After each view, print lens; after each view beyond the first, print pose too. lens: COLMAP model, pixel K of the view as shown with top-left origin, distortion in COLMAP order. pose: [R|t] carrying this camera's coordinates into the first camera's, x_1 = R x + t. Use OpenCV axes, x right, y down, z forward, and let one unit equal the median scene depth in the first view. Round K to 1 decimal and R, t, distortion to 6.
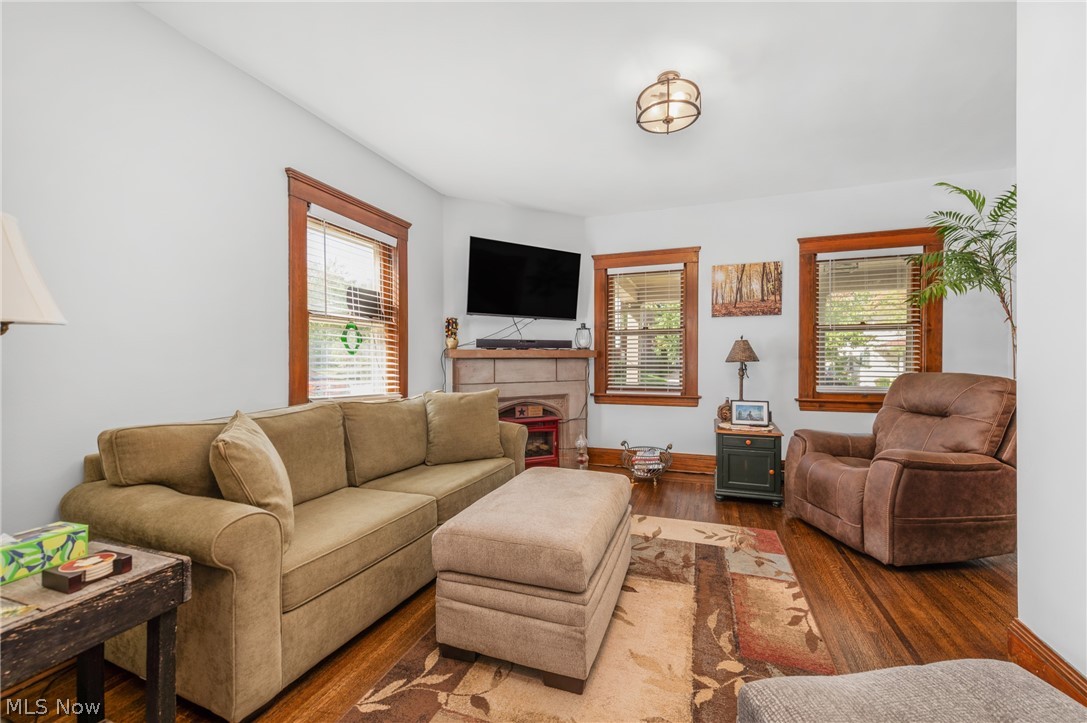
lens RADIAL K [[438.2, 0, 545.9], [0, 438.2, 356.7], [0, 0, 1]] dist [0.011882, -0.001542]
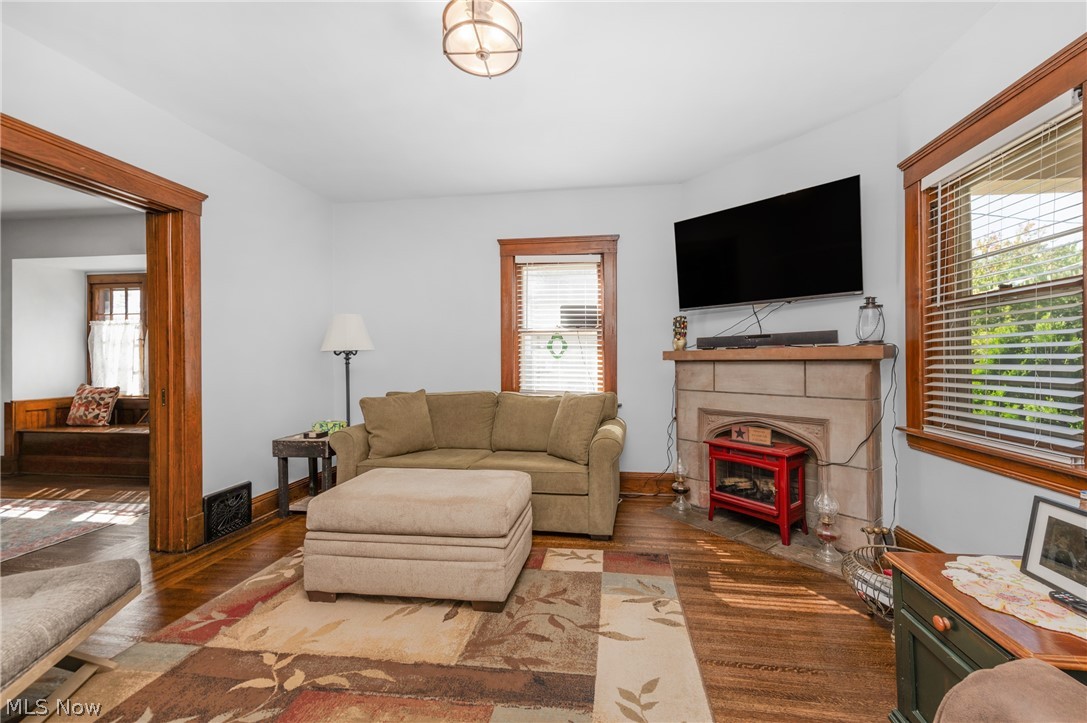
lens RADIAL K [[438.2, 0, 567.9], [0, 438.2, 360.3], [0, 0, 1]] dist [0.011882, -0.001542]
pose [[0.210156, -0.000416, -0.977668, 0.629310], [0.010322, 0.999945, 0.001794, -0.001588], [0.977613, -0.010468, 0.210149, 0.582213]]
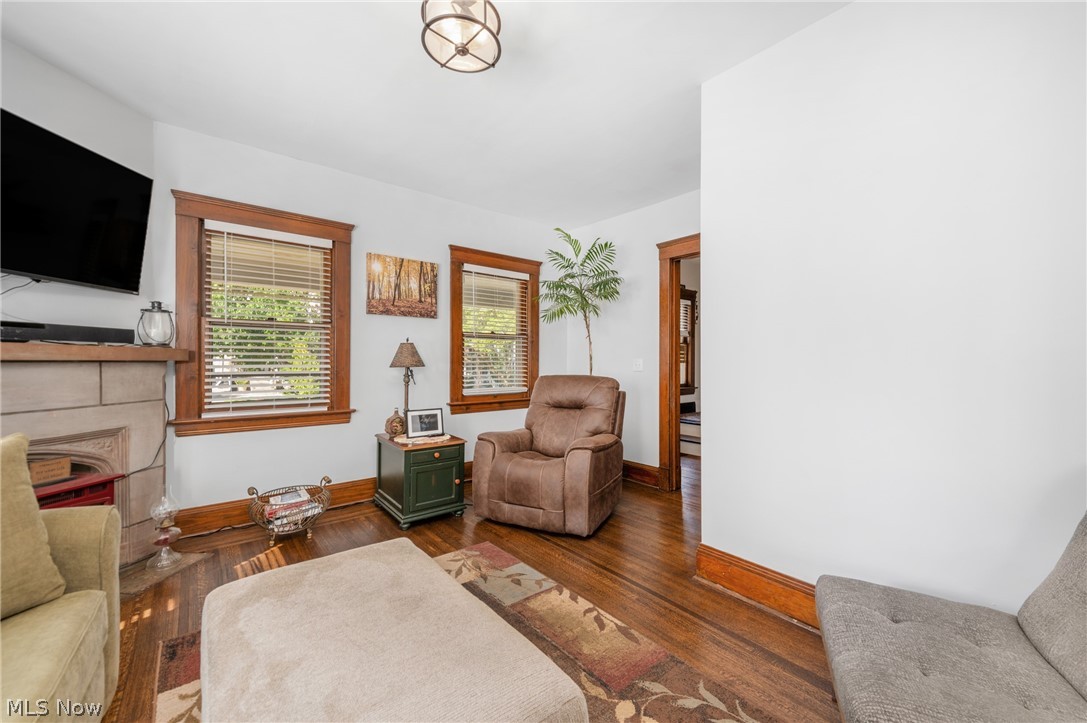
lens RADIAL K [[438.2, 0, 558.7], [0, 438.2, 362.9], [0, 0, 1]] dist [0.011882, -0.001542]
pose [[0.501895, 0.003026, 0.864923, -0.175621], [-0.008147, 0.999966, 0.001229, -0.000166], [-0.864890, -0.007664, 0.501903, 0.281931]]
